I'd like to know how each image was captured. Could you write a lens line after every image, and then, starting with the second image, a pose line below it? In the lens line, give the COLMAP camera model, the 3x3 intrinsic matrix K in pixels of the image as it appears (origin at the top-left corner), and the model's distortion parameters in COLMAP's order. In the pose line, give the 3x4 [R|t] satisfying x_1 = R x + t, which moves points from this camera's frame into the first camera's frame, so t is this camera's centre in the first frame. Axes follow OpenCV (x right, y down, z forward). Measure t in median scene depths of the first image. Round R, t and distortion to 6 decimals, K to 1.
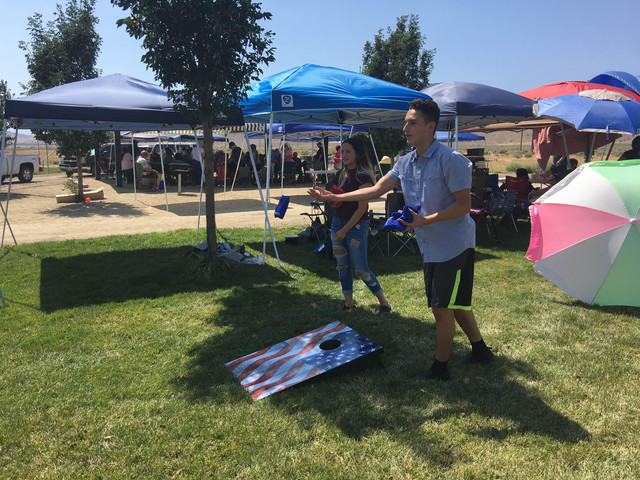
lens RADIAL K [[551.7, 0, 318.8], [0, 551.7, 237.8], [0, 0, 1]] dist [0.069935, -0.117997]
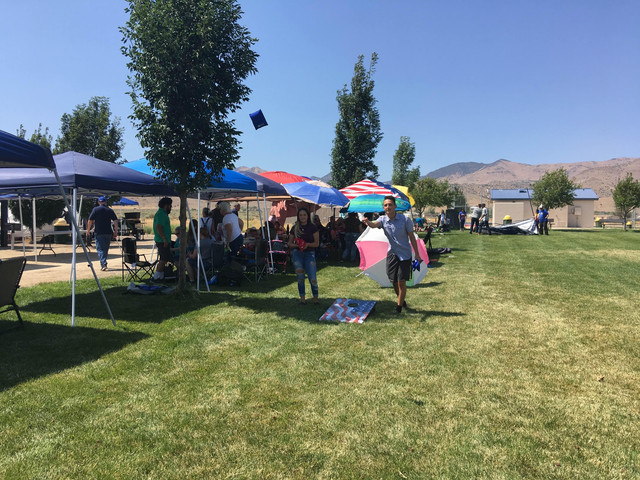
lens RADIAL K [[551.7, 0, 322.1], [0, 551.7, 240.3], [0, 0, 1]] dist [0.069935, -0.117997]
pose [[0.720302, -0.024594, 0.693224, -0.465431], [0.100163, 0.992585, -0.068861, 0.025002], [-0.686391, 0.119036, 0.717425, -0.139812]]
